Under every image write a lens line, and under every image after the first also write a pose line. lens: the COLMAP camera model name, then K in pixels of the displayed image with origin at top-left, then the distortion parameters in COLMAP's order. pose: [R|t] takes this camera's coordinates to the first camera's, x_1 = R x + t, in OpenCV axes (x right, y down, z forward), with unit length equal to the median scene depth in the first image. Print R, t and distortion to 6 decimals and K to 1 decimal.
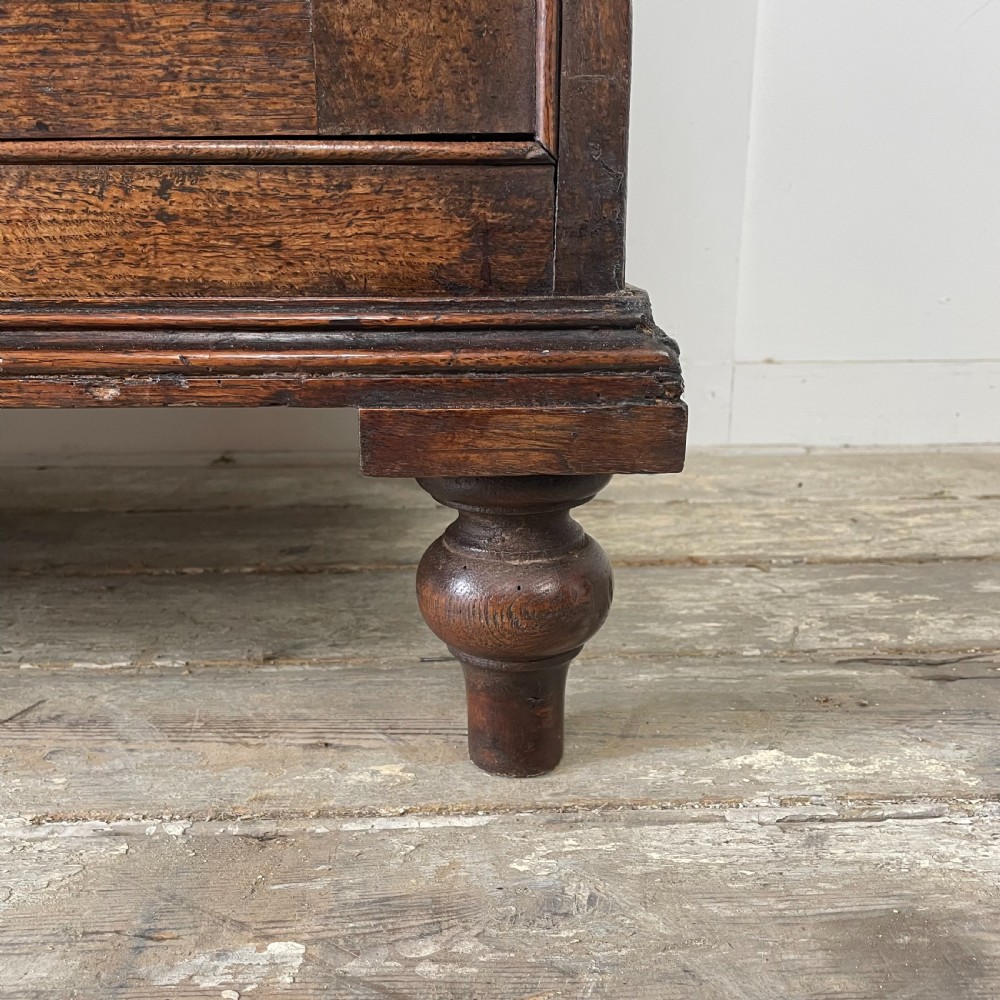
lens RADIAL K [[1041.3, 0, 503.3], [0, 1041.3, 496.8], [0, 0, 1]] dist [0.104229, -0.167468]
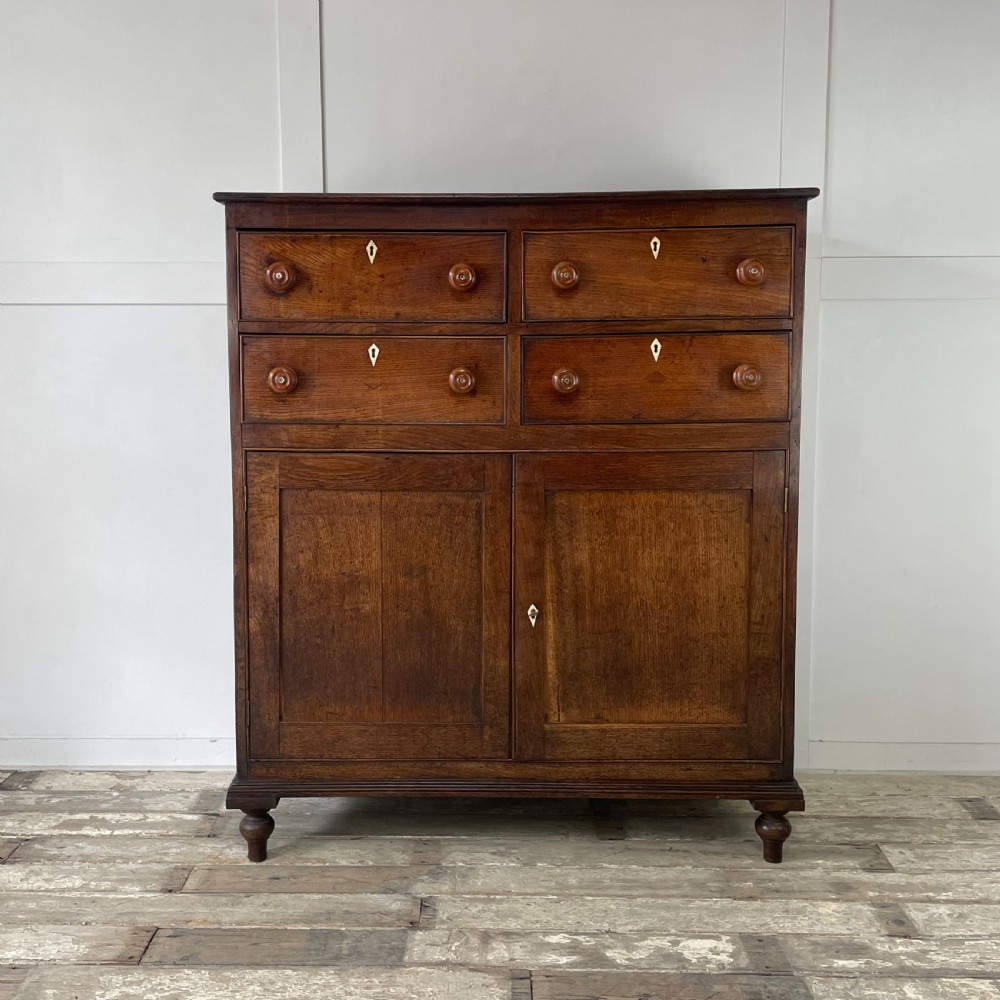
lens RADIAL K [[1122.5, 0, 460.1], [0, 1122.5, 452.3], [0, 0, 1]] dist [0.110597, -0.201951]
pose [[0.997489, 0.003211, -0.070747, -1.191952], [-0.016031, 0.983280, -0.181394, -0.729514], [0.068982, 0.182073, 0.980862, -5.259618]]
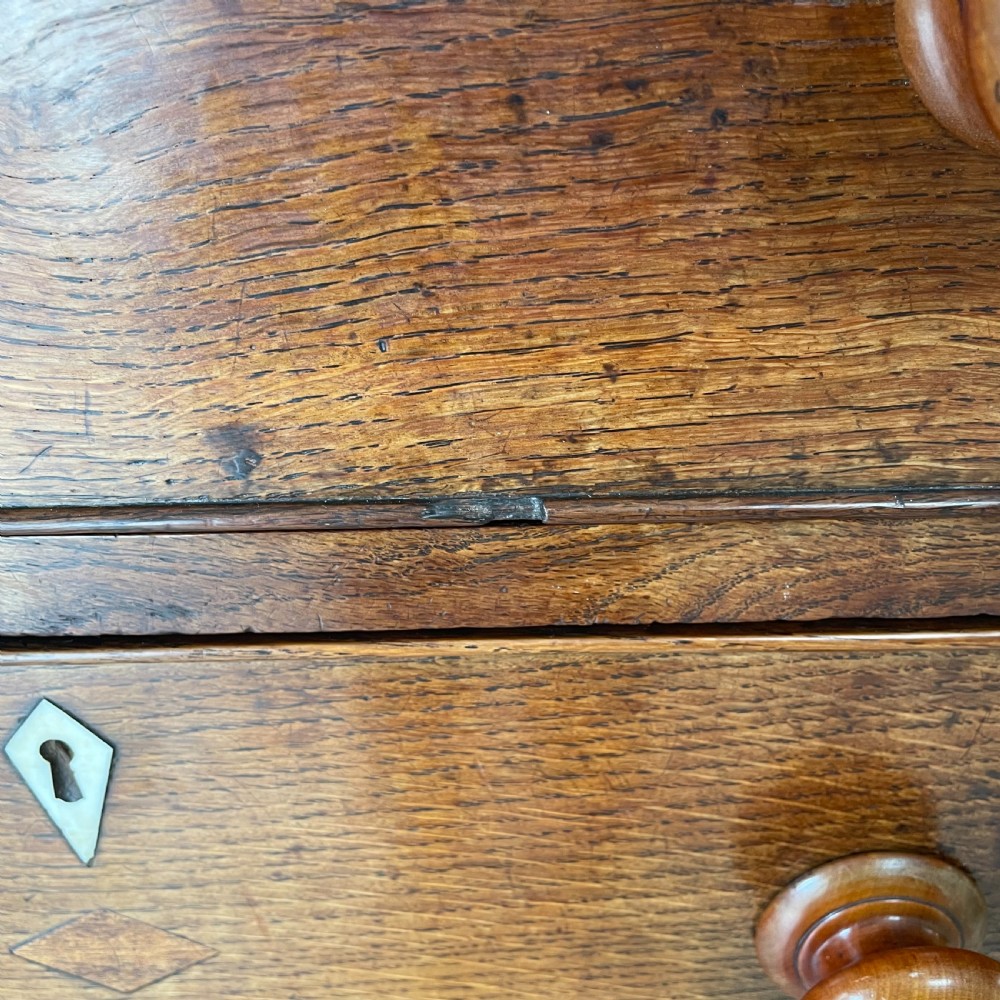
lens RADIAL K [[1013.6, 0, 499.9], [0, 1013.6, 492.1], [0, 0, 1]] dist [0.106815, -0.248154]
pose [[0.997886, 0.003240, -0.064910, -1.753102], [0.009619, 0.980393, 0.196815, -2.469352], [0.064275, -0.197023, 0.978290, -0.383035]]
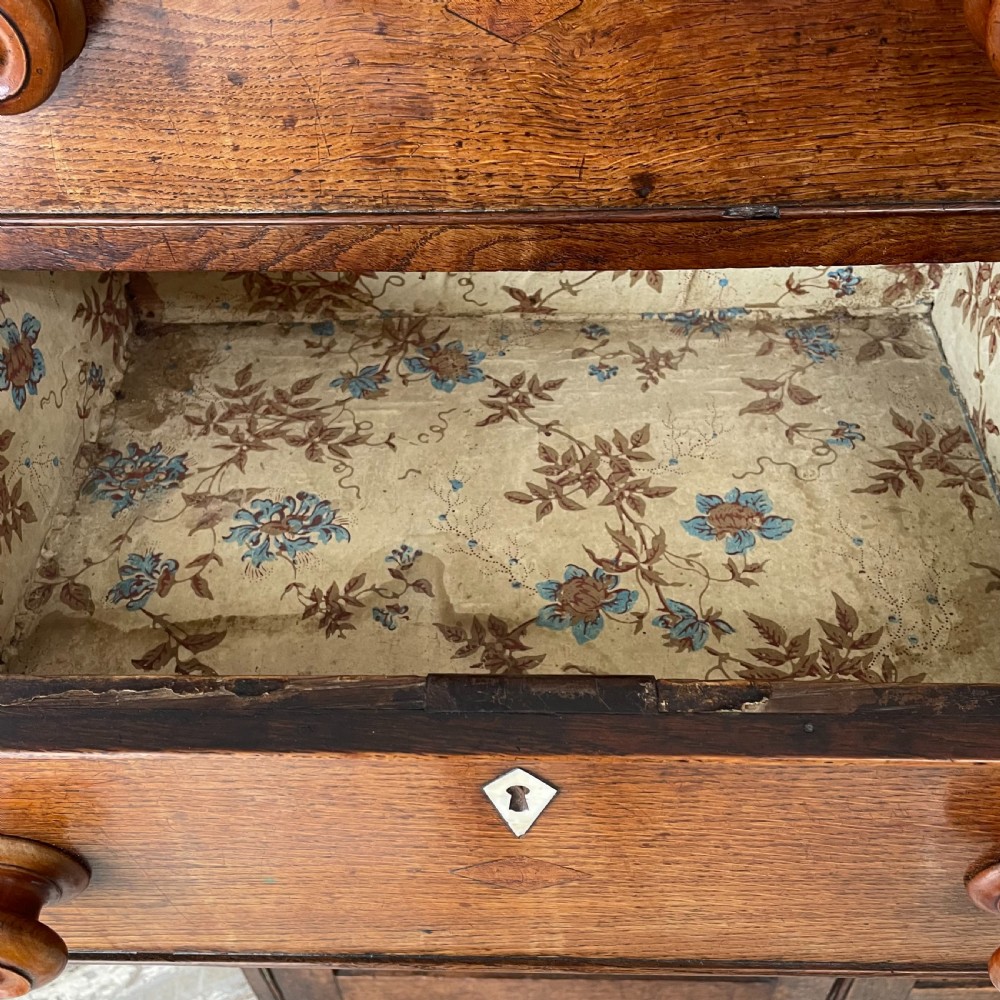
lens RADIAL K [[1060.3, 0, 499.3], [0, 1060.3, 497.0], [0, 0, 1]] dist [0.084076, -0.128389]
pose [[0.995037, 0.036337, -0.092636, -1.929424], [0.013328, 0.873890, 0.485942, -2.642970], [0.098612, -0.484765, 0.869068, -1.019100]]
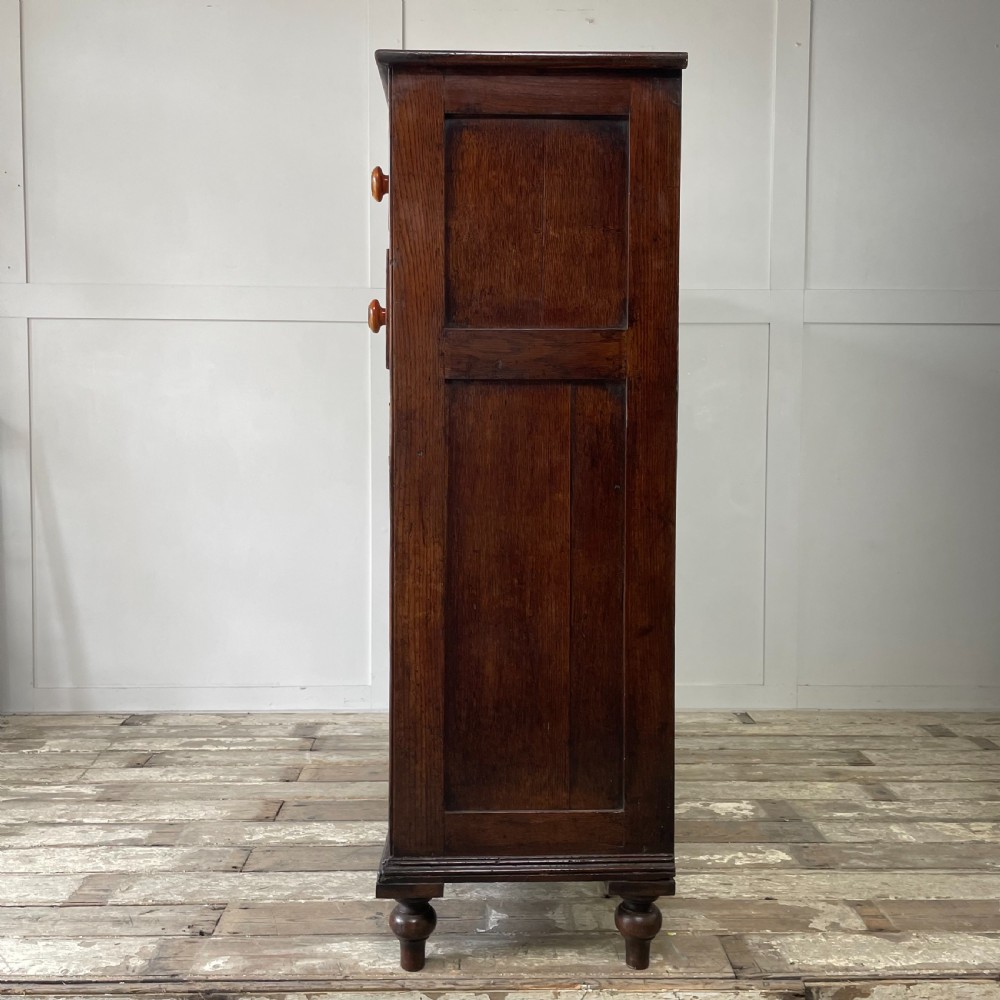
lens RADIAL K [[1013.6, 0, 499.9], [0, 1013.6, 492.1], [0, 0, 1]] dist [0.106815, -0.248154]
pose [[0.999756, 0.006467, -0.021103, -1.623555], [-0.011210, 0.972397, -0.233063, 0.131514], [0.019013, 0.233243, 0.972233, -5.766938]]
